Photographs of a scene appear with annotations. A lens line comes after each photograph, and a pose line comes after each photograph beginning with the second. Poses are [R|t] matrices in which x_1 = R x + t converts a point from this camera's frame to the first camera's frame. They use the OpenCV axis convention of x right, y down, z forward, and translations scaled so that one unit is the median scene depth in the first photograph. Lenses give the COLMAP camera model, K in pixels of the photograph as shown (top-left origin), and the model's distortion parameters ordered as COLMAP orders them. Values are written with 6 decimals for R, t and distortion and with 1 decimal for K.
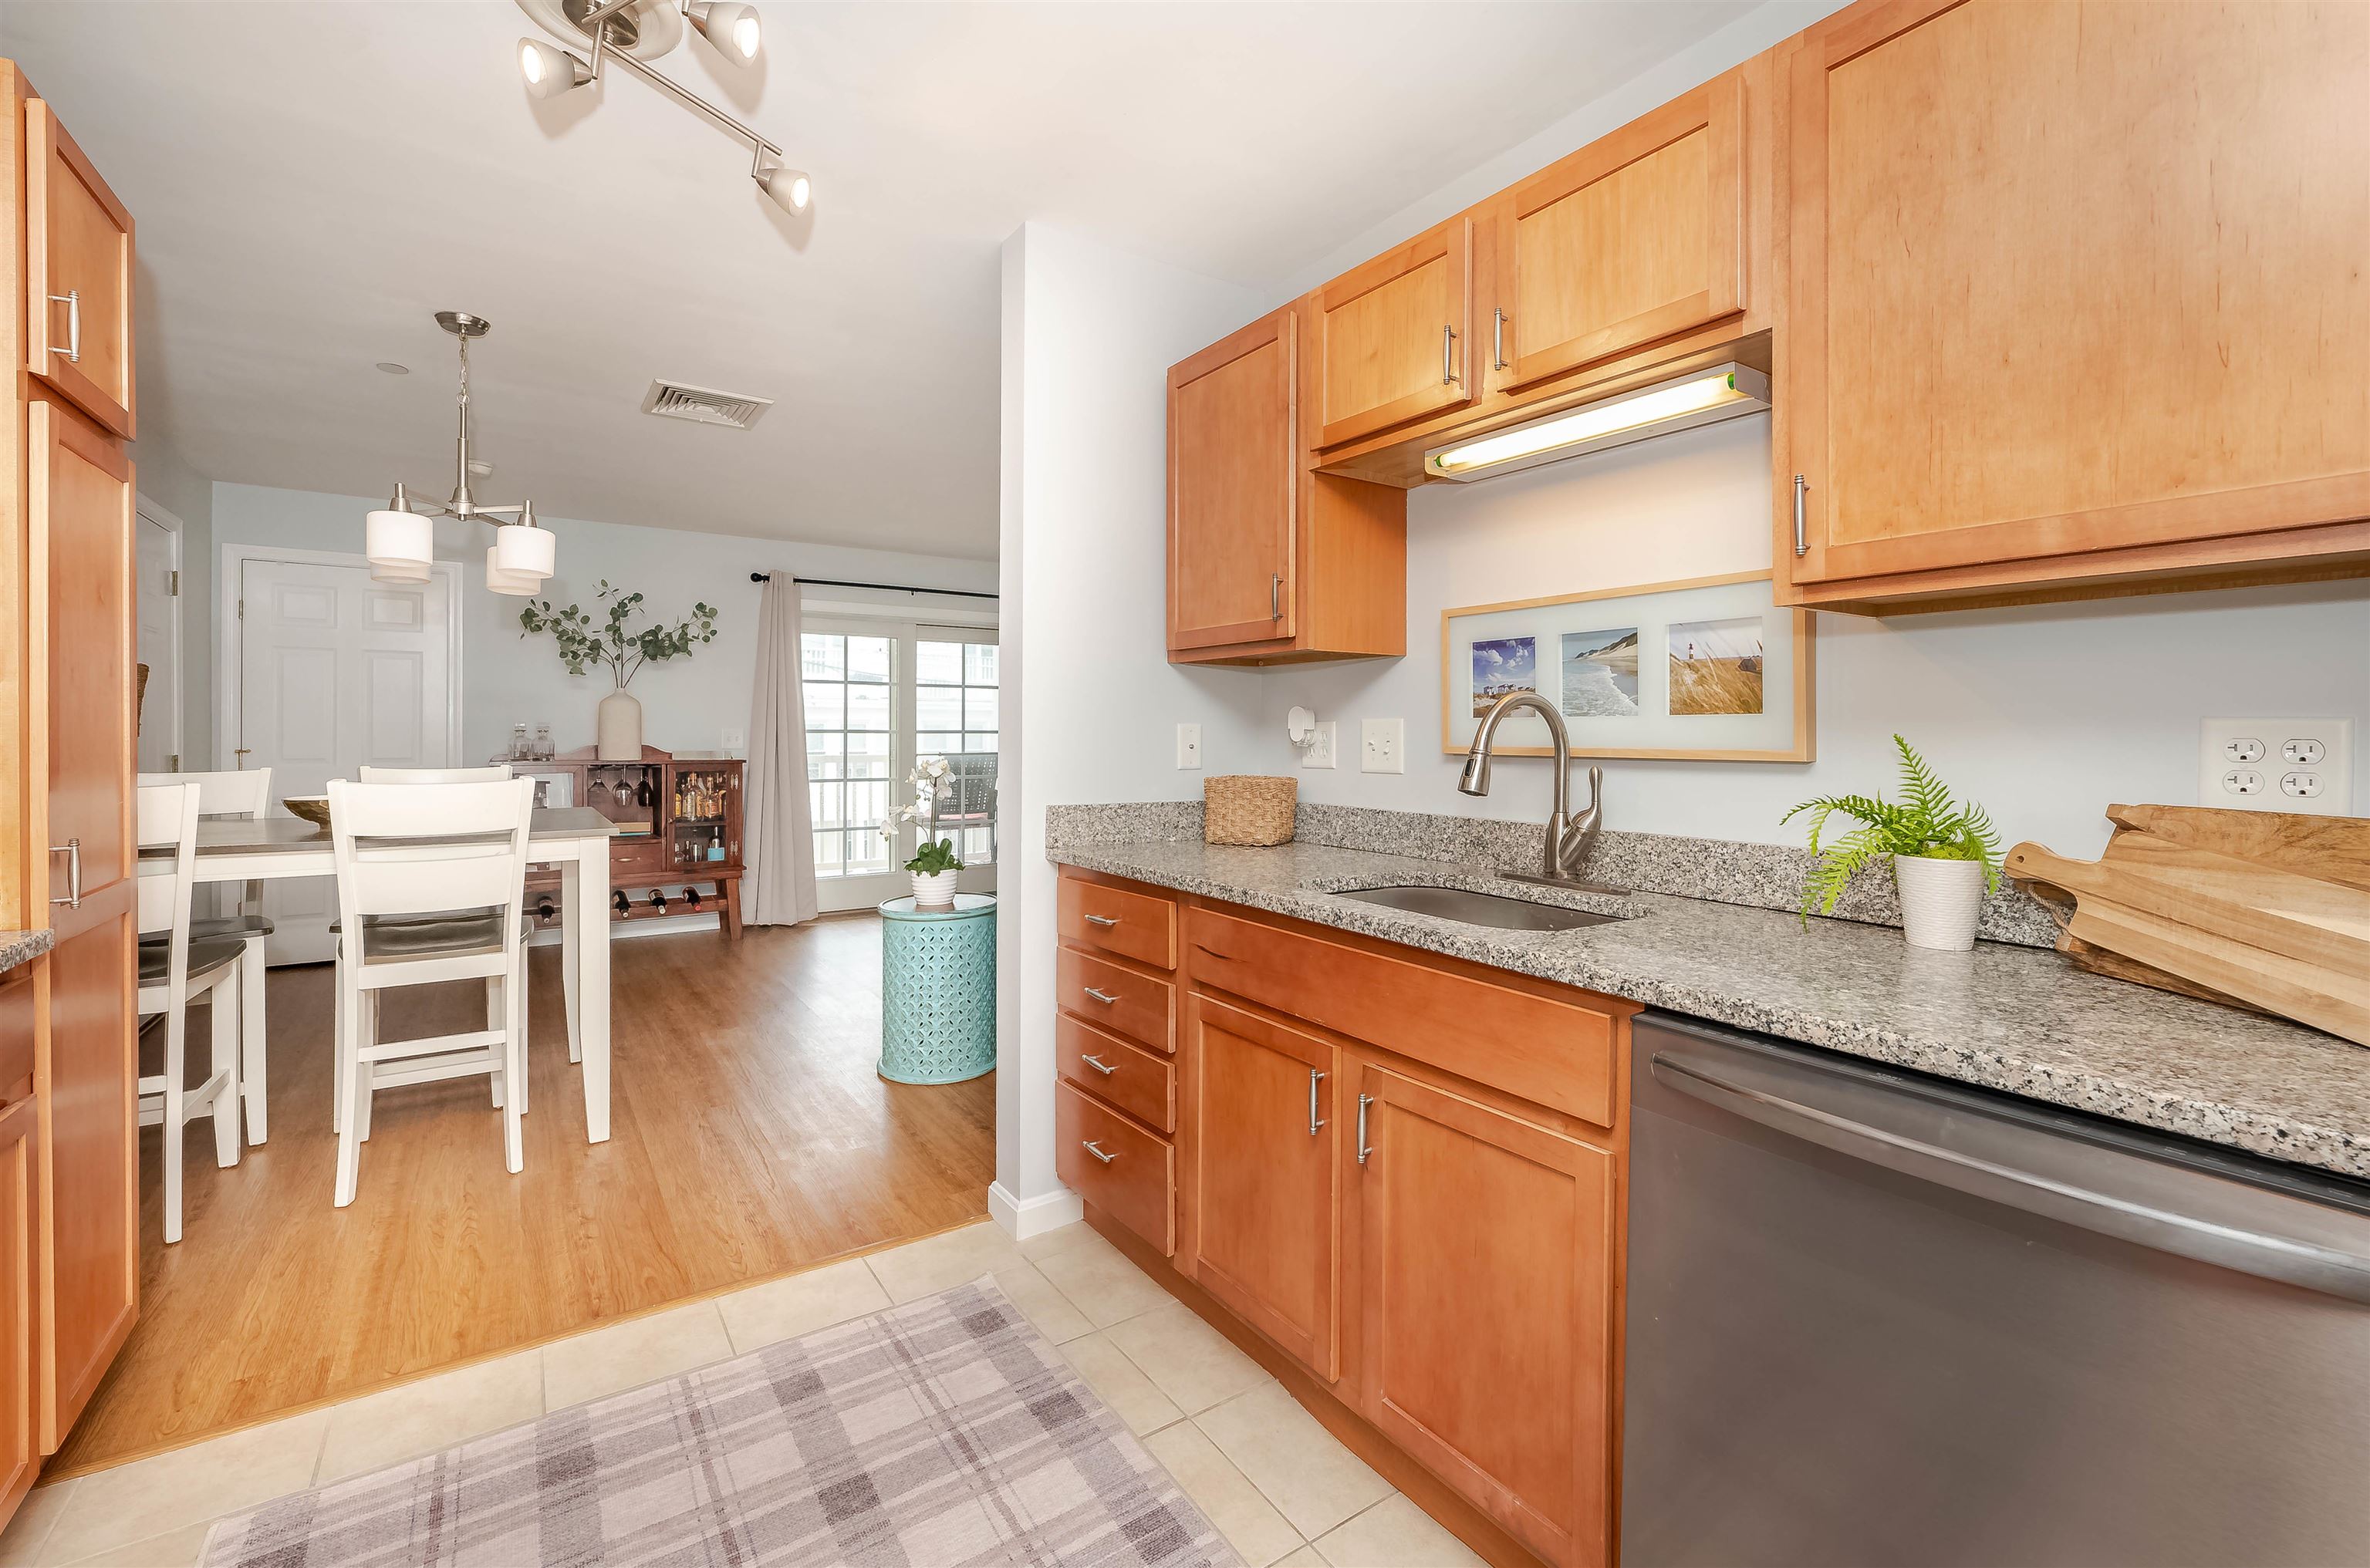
lens RADIAL K [[986.7, 0, 1193.1], [0, 986.7, 728.4], [0, 0, 1]] dist [-0.001725, -0.000475]
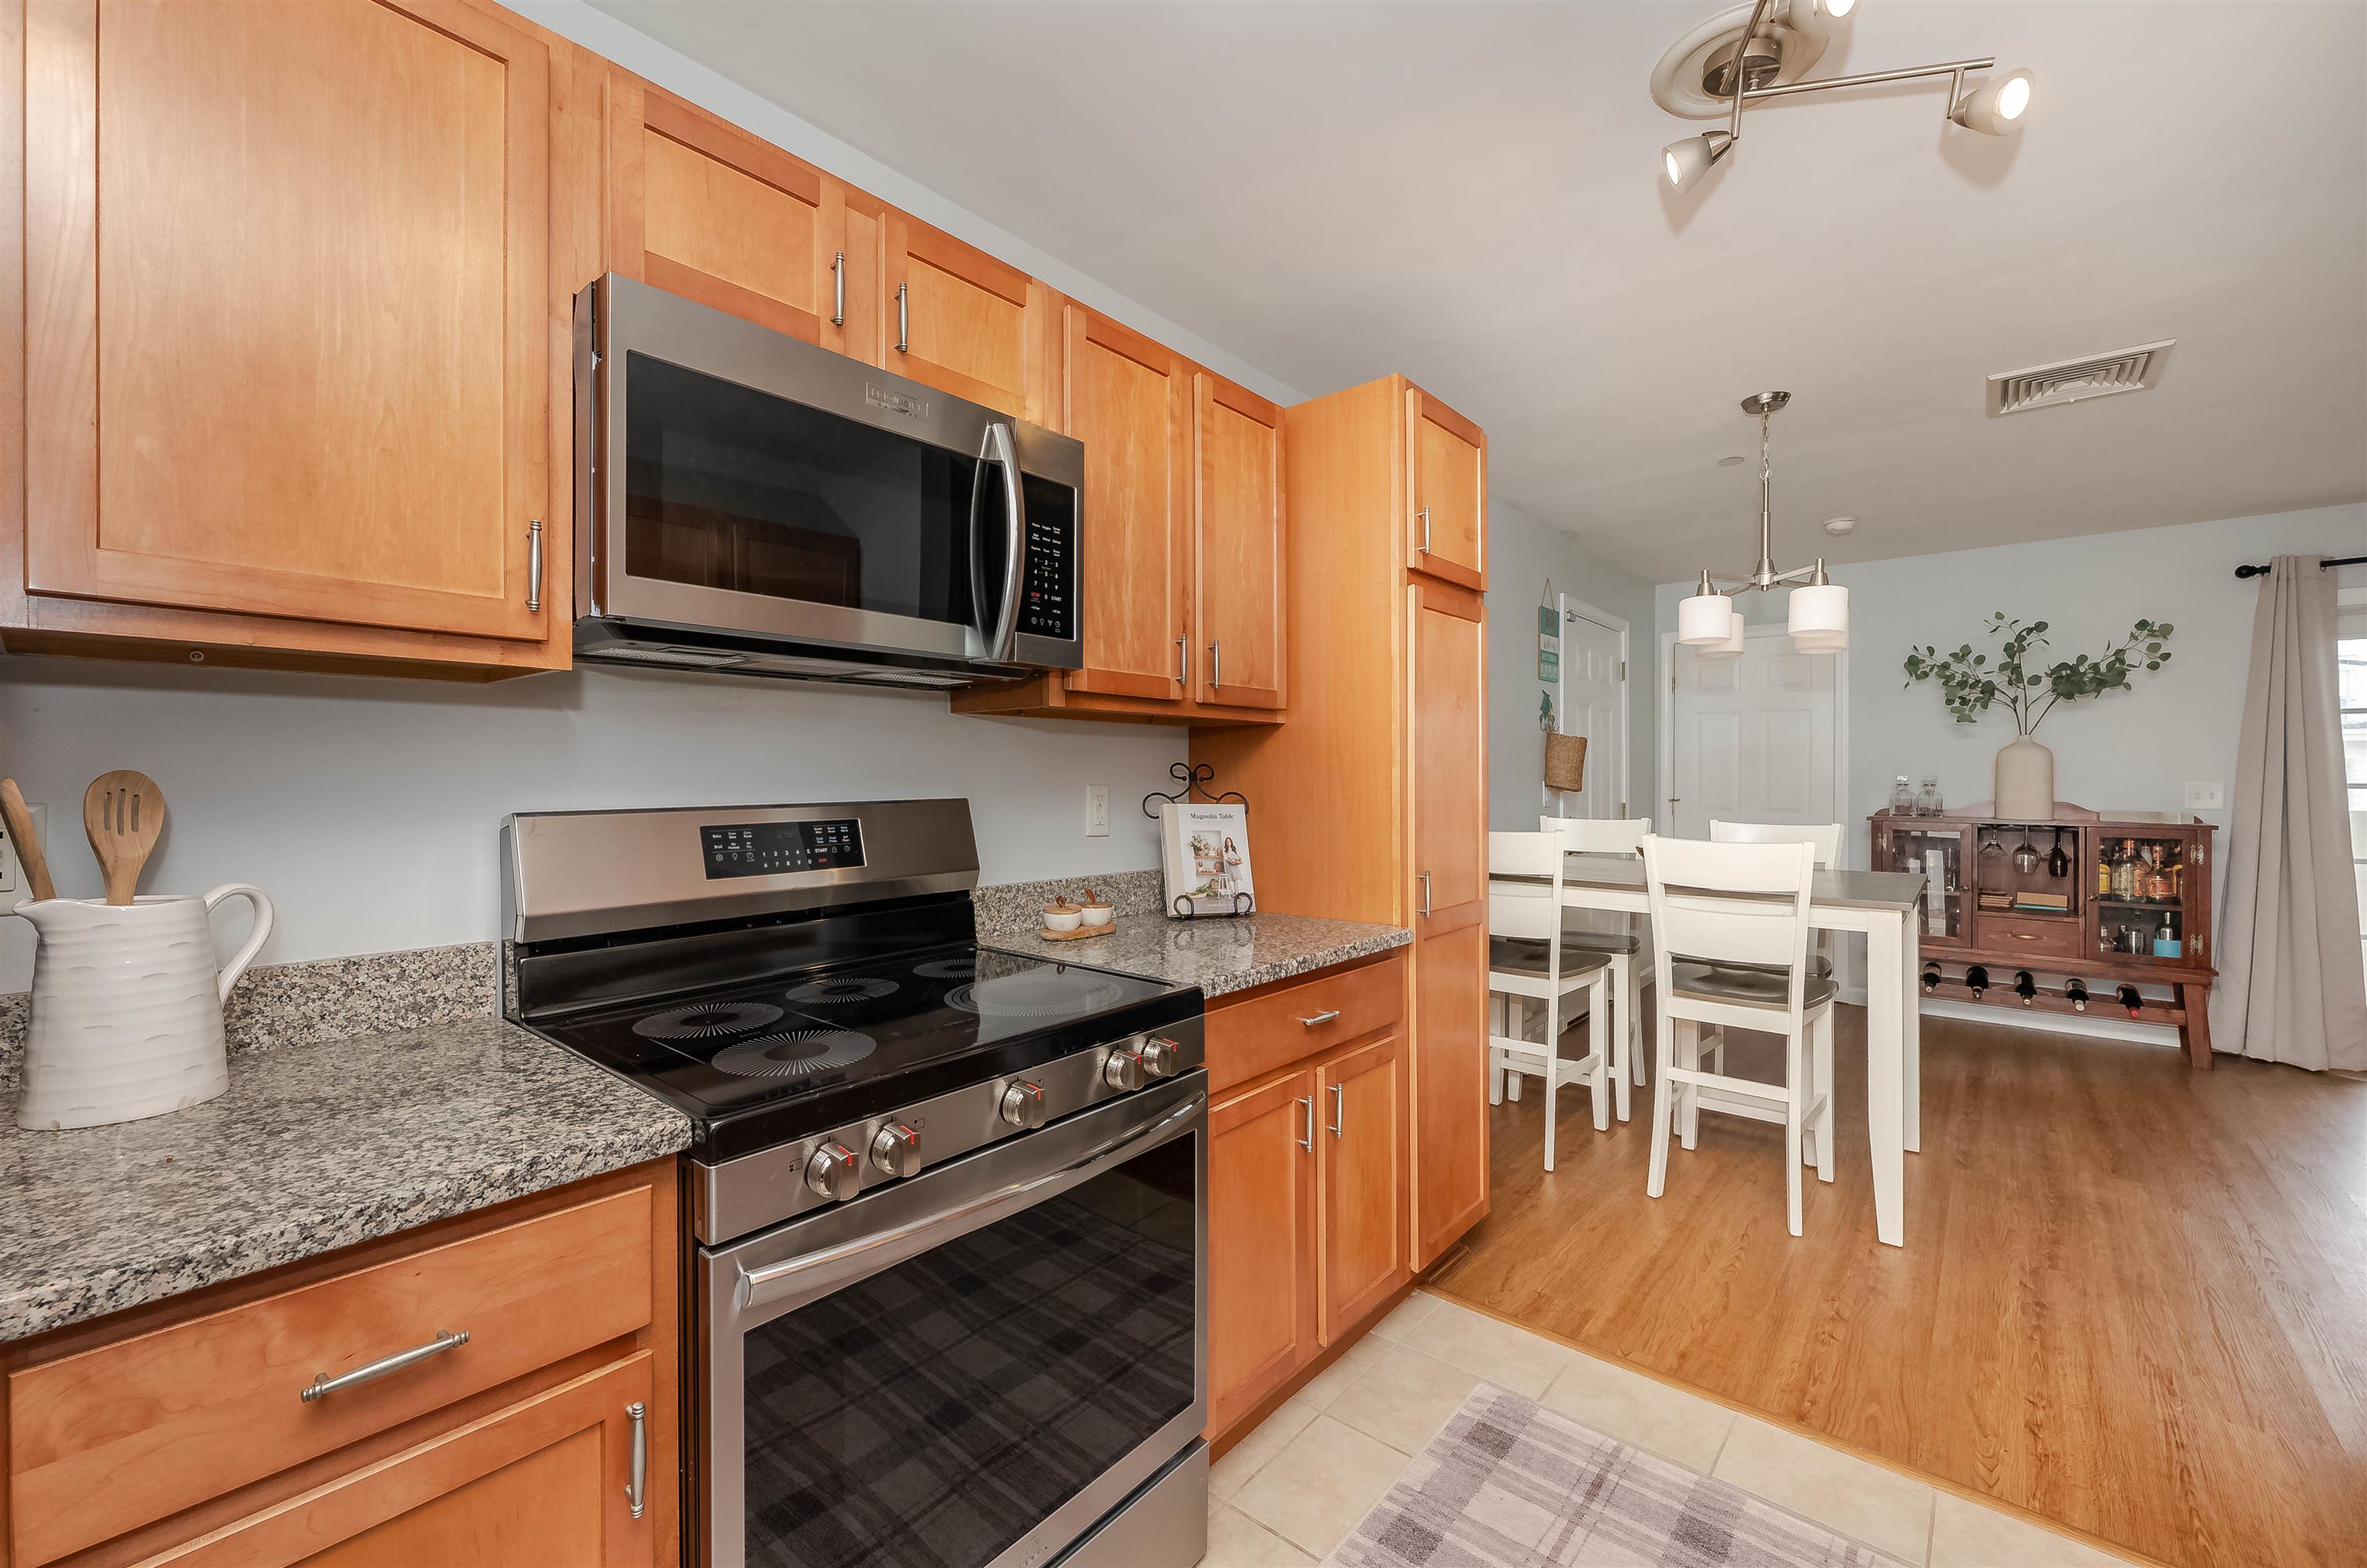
lens RADIAL K [[985.7, 0, 1161.8], [0, 985.7, 772.6], [0, 0, 1]] dist [0.000055, -0.000369]
pose [[0.249045, -0.004078, -0.968483, 0.129146], [0.004949, 0.999983, -0.002938, -0.020616], [0.968479, -0.004061, 0.249061, 0.134949]]
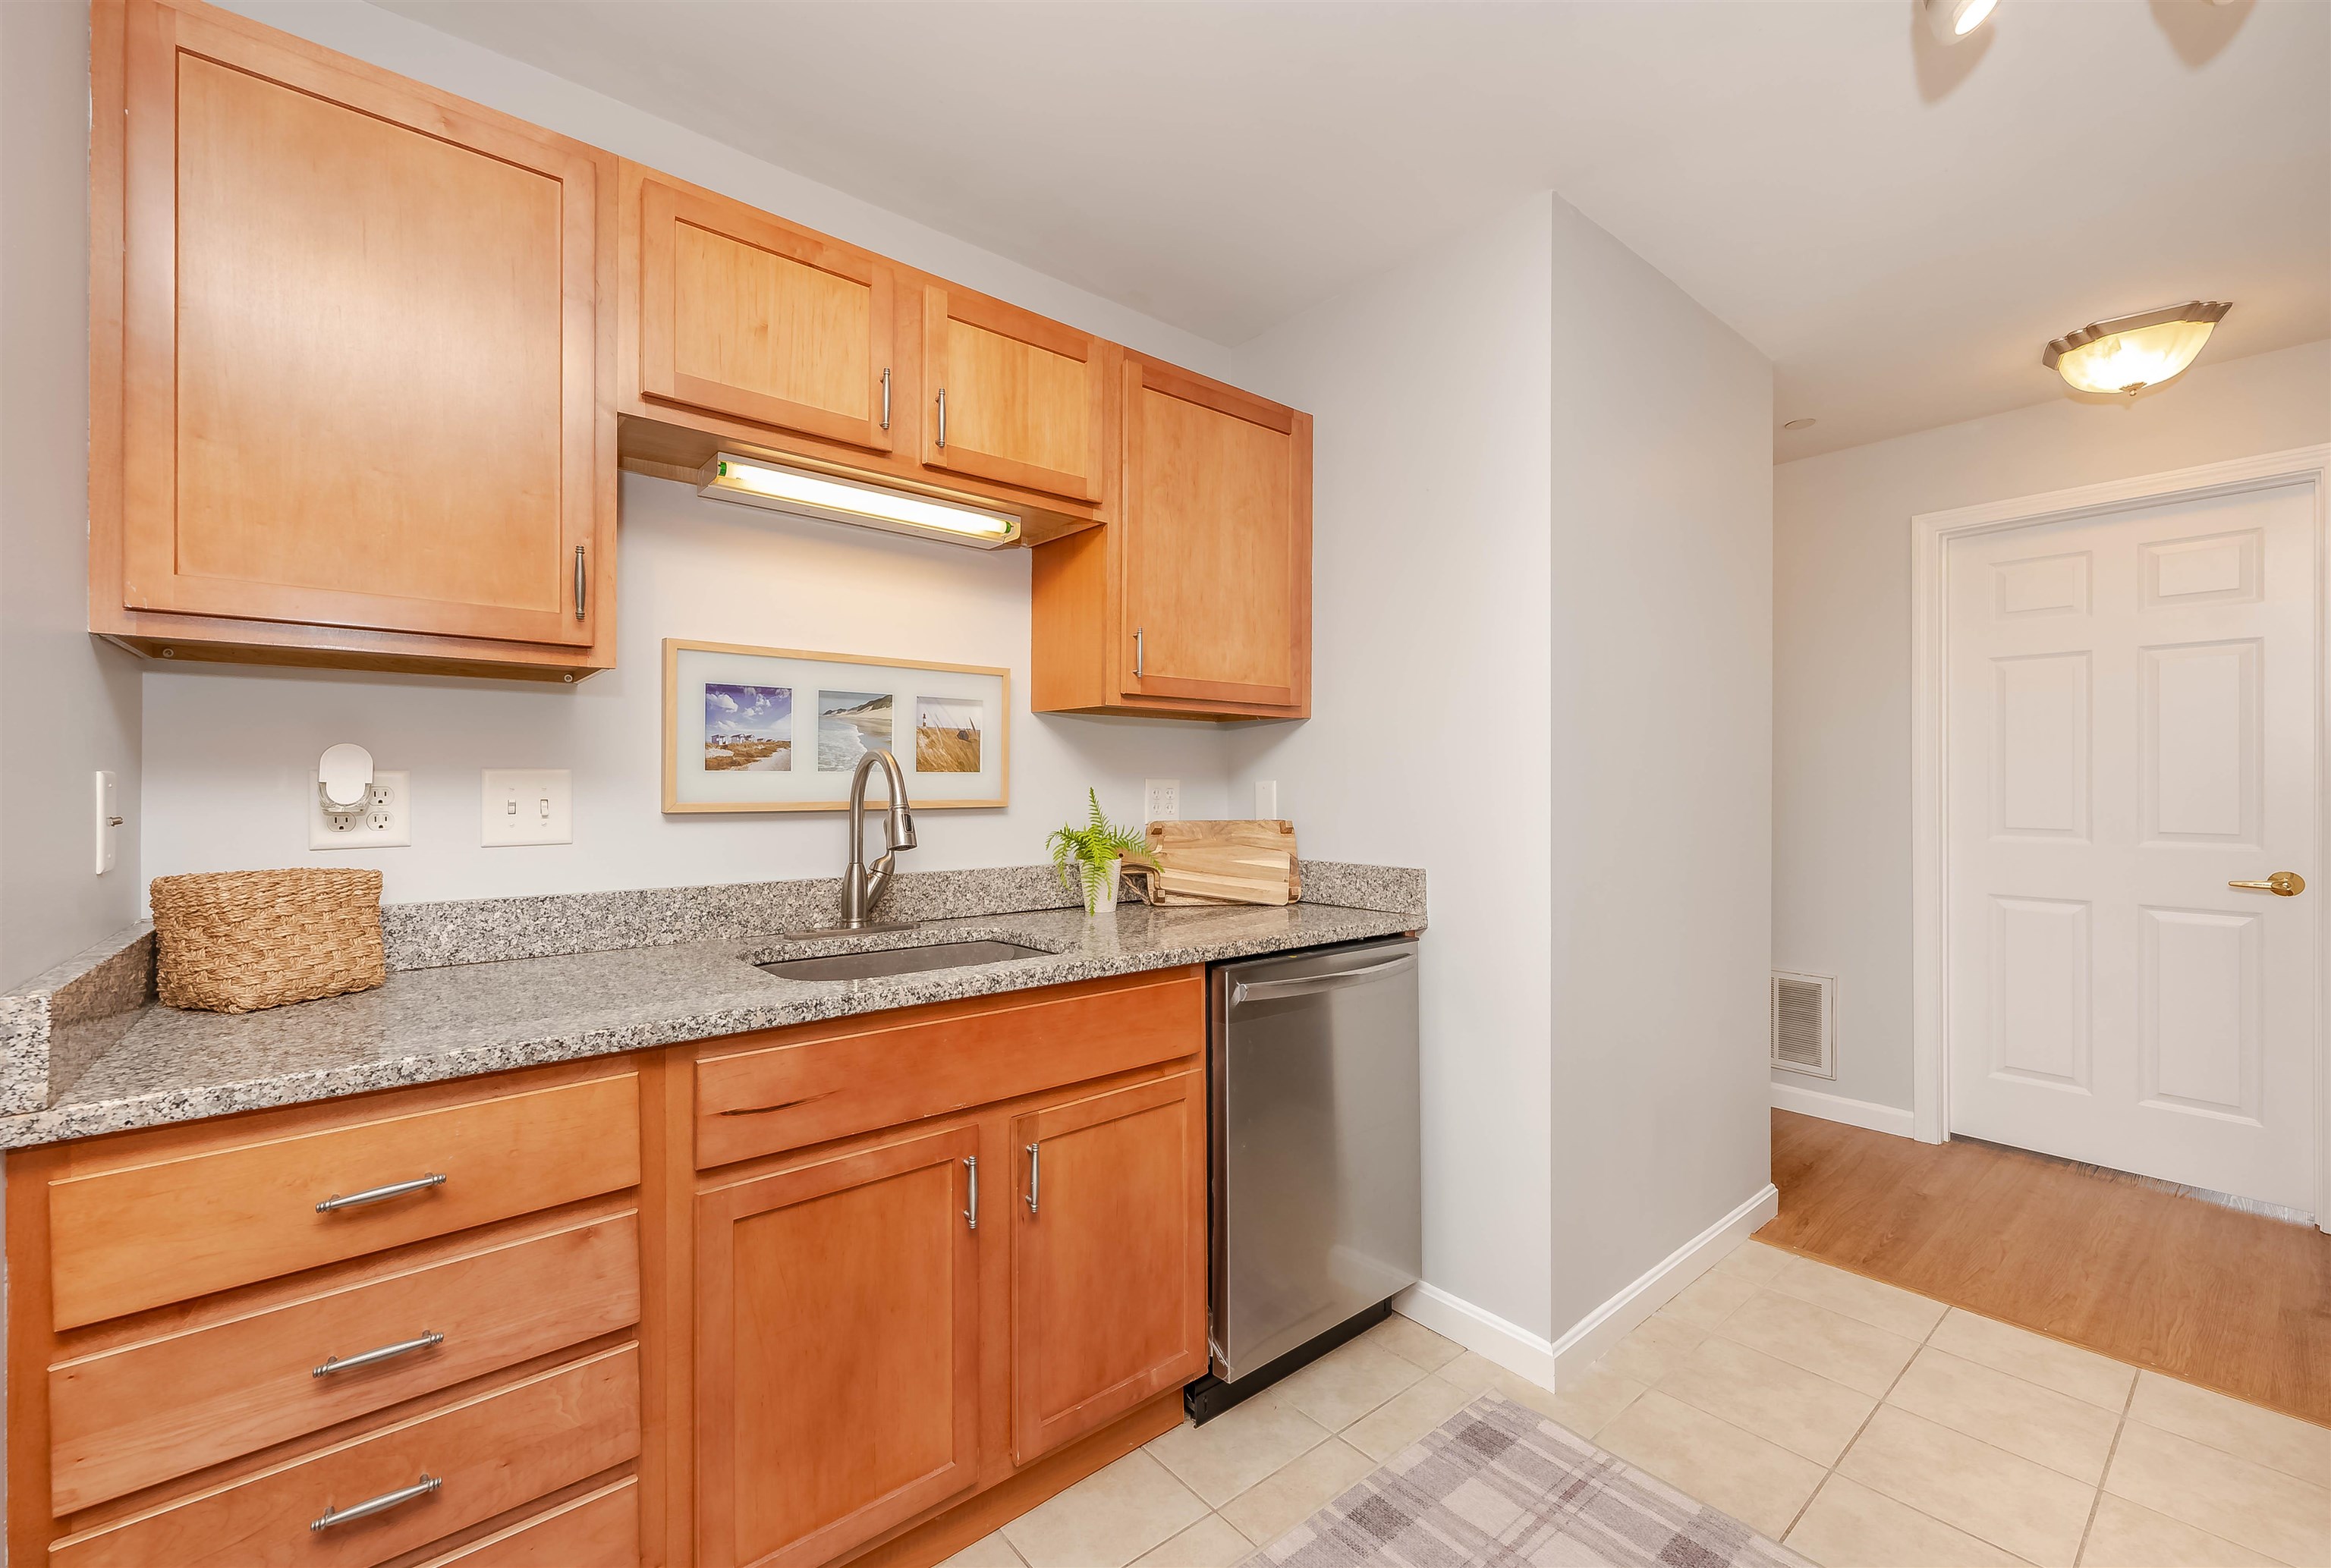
lens RADIAL K [[956.4, 0, 1139.1], [0, 956.4, 778.6], [0, 0, 1]] dist [0.002625, 0.000411]
pose [[-0.070905, 0.000445, 0.997483, -0.425340], [-0.006680, 0.999977, -0.000921, -0.003724], [-0.997461, -0.006729, -0.070901, 0.497065]]
